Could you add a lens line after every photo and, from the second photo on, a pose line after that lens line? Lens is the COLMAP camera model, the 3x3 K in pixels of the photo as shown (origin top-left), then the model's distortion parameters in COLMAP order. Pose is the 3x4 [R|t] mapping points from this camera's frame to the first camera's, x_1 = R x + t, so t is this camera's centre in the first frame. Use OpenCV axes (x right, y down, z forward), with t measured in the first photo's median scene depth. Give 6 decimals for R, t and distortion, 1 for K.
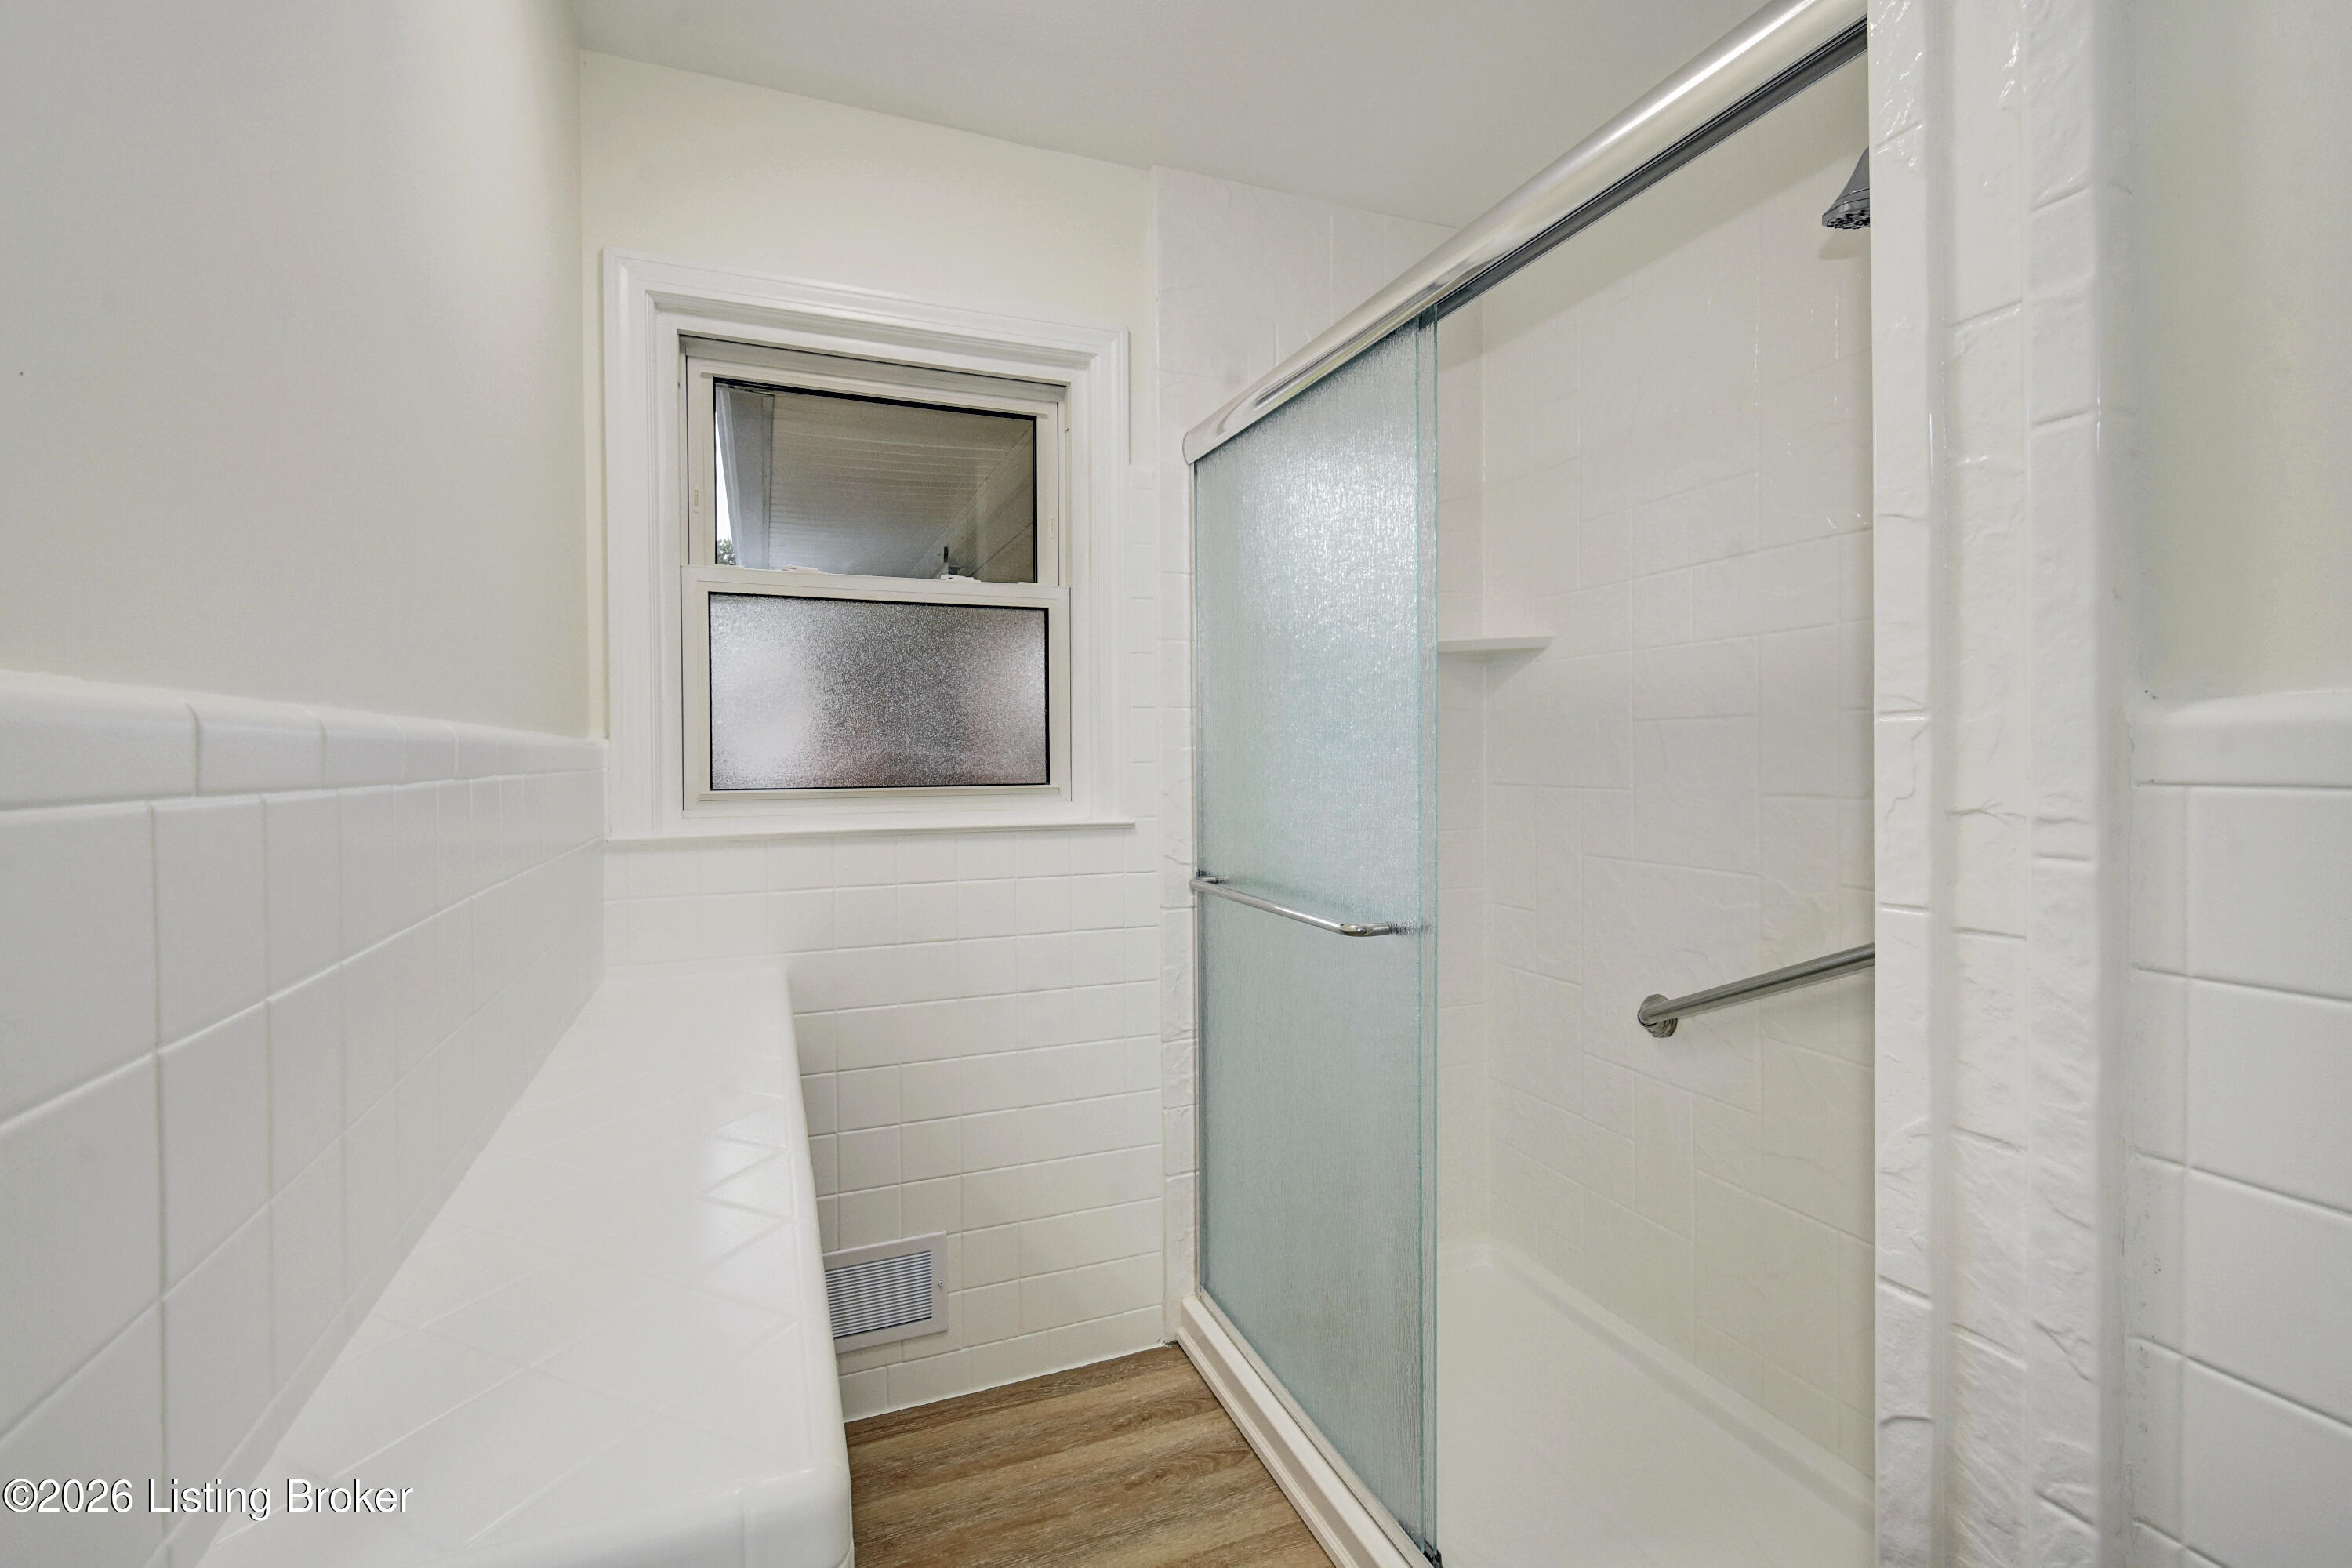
lens RADIAL K [[1033.7, 0, 1172.2], [0, 1033.7, 764.4], [0, 0, 1]] dist [0.003727, -0.002683]
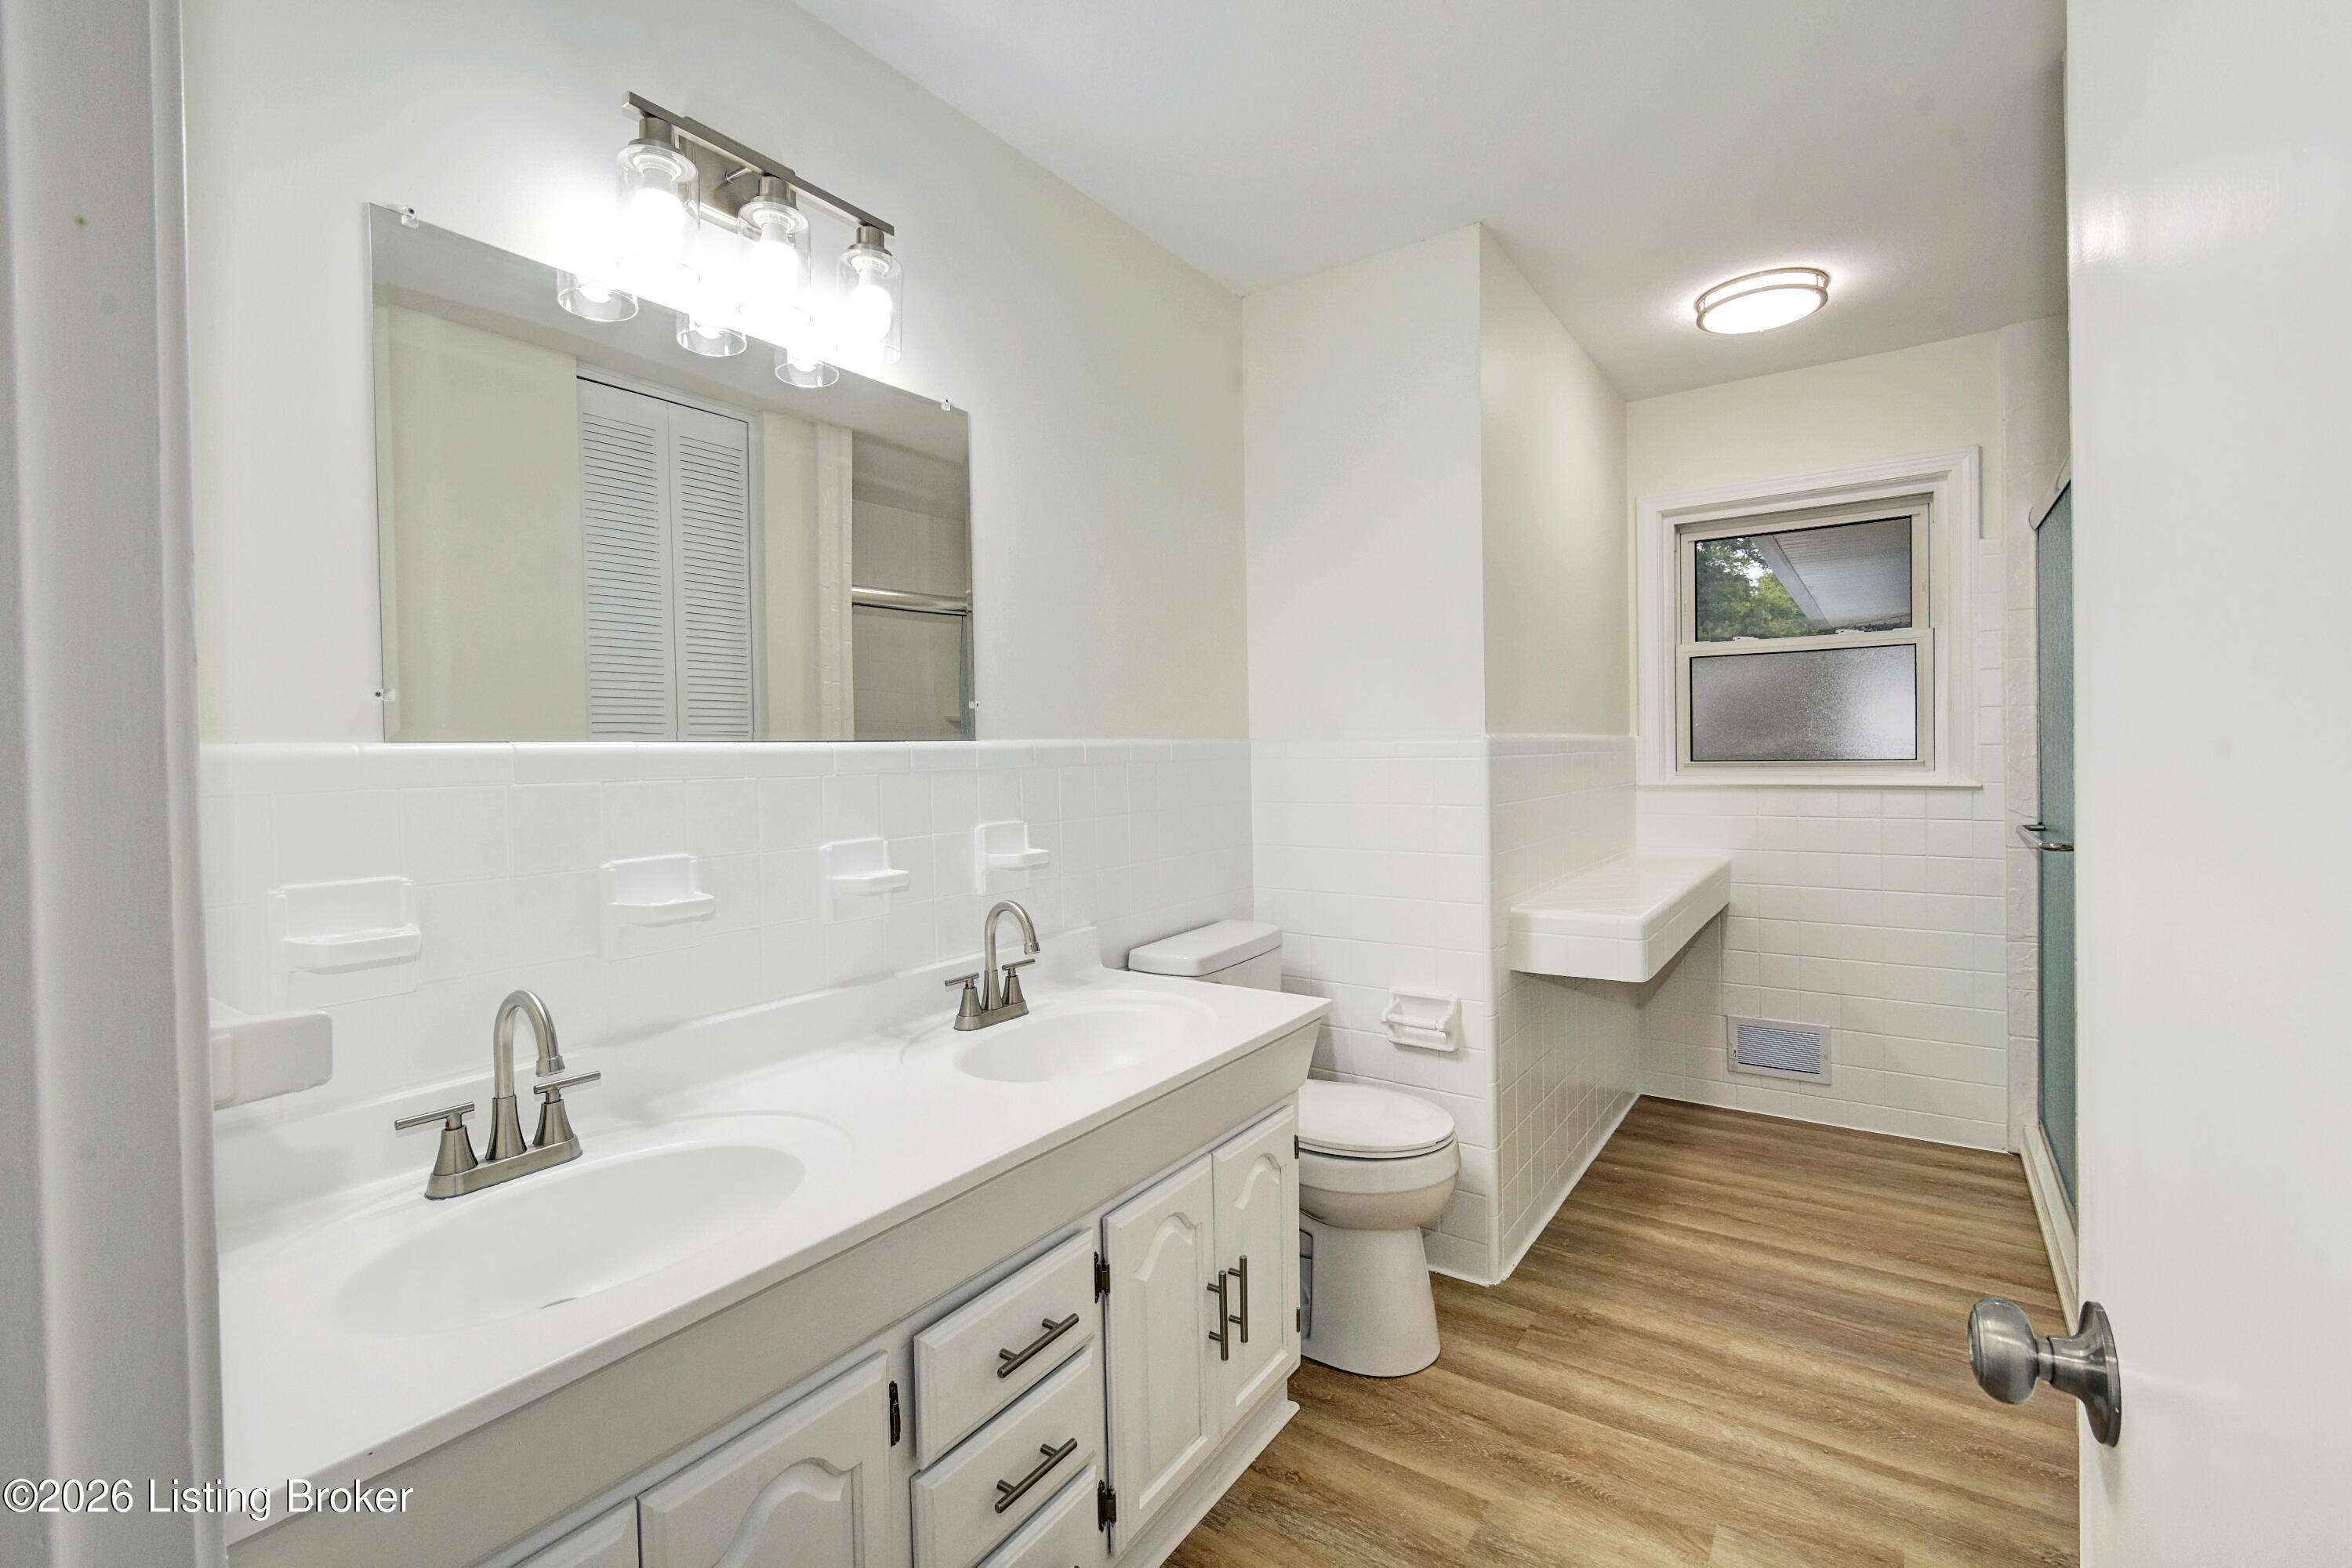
lens RADIAL K [[1033.7, 0, 1172.5], [0, 1033.7, 769.3], [0, 0, 1]] dist [0.003727, -0.002683]
pose [[0.541333, 0.014482, -0.840683, 0.607994], [0.005836, 0.999763, 0.020980, -0.004531], [0.840788, -0.016263, 0.541121, -0.794681]]
